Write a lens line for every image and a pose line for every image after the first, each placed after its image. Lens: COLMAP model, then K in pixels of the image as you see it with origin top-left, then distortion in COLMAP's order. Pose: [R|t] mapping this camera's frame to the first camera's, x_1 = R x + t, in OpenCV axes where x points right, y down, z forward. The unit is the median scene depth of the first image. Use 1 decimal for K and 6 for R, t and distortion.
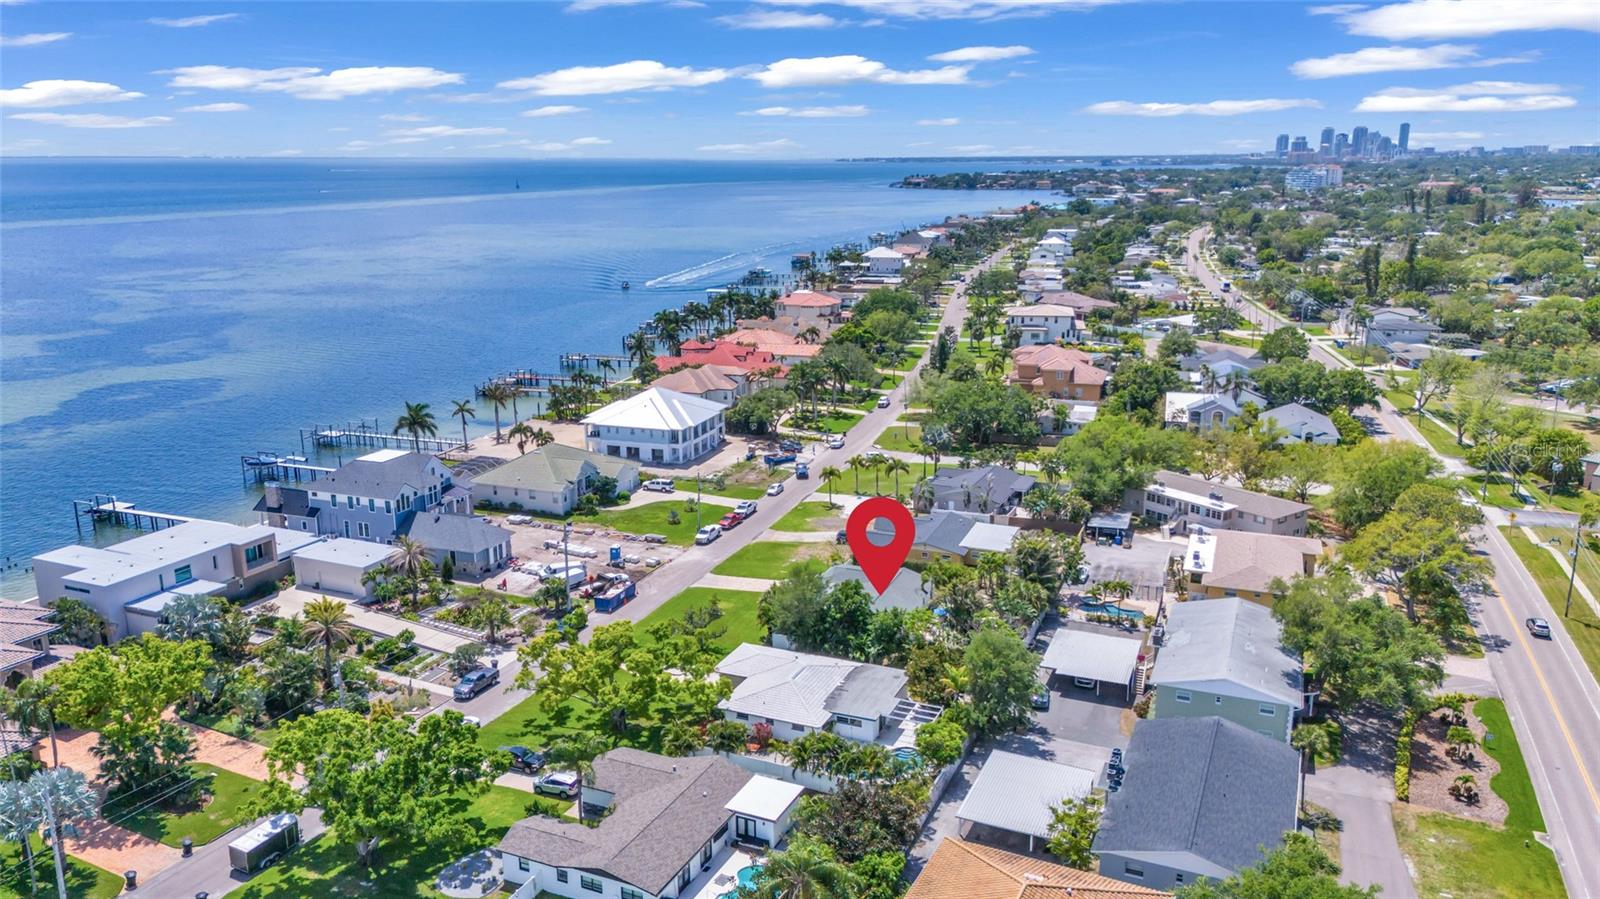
lens RADIAL K [[1179.8, 0, 800.0], [0, 1179.8, 449.5], [0, 0, 1]] dist [0.121272, -0.182494]
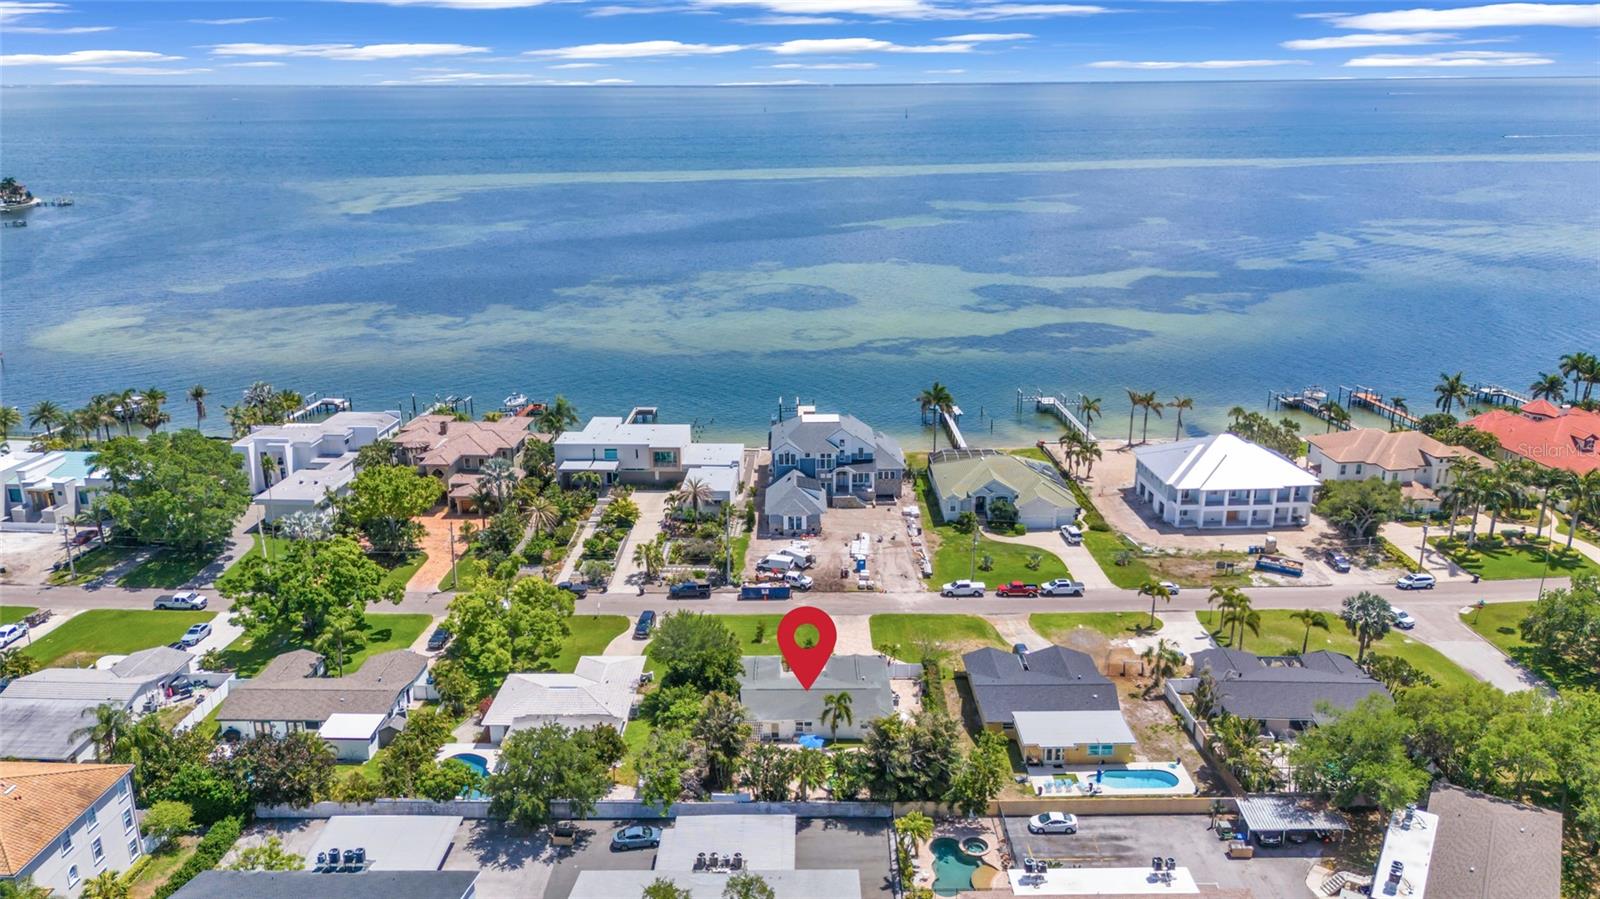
lens RADIAL K [[1179.8, 0, 800.0], [0, 1179.8, 449.5], [0, 0, 1]] dist [0.121272, -0.182494]
pose [[0.374460, 0.276848, -0.884949, 0.630538], [-0.218169, 0.953900, 0.206102, -0.185402], [0.901212, 0.115892, 0.417597, 0.460463]]
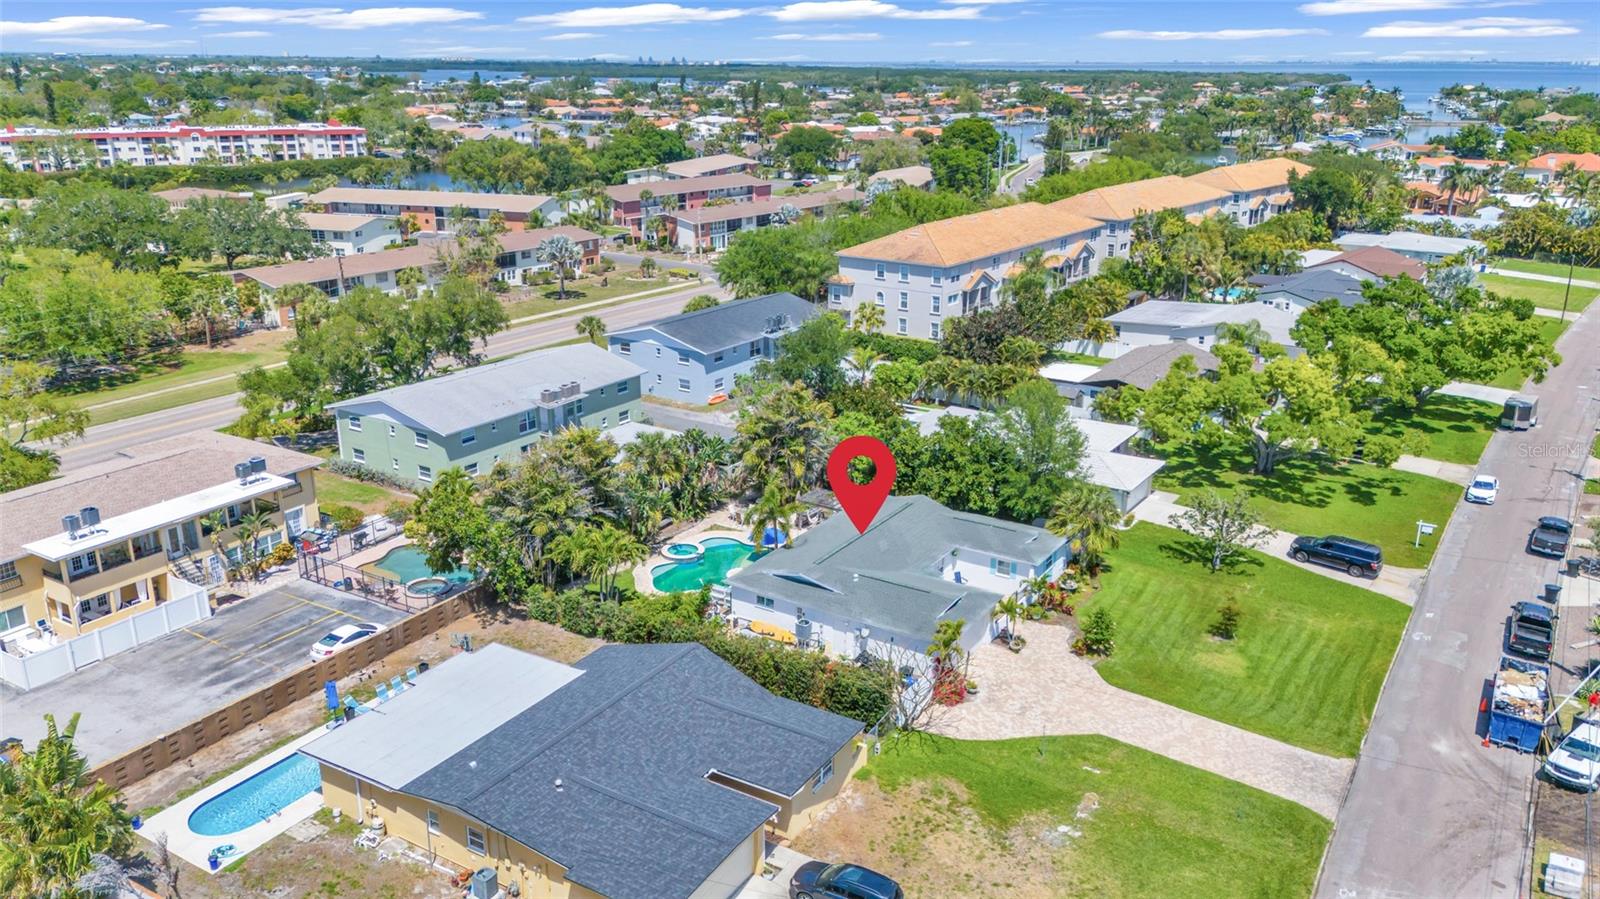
lens RADIAL K [[1179.8, 0, 800.0], [0, 1179.8, 449.5], [0, 0, 1]] dist [0.121272, -0.182494]
pose [[-0.982921, -0.055886, 0.175335, 0.010466], [0.045187, 0.850306, 0.524345, -0.138908], [-0.178392, 0.523313, -0.833259, 1.088602]]
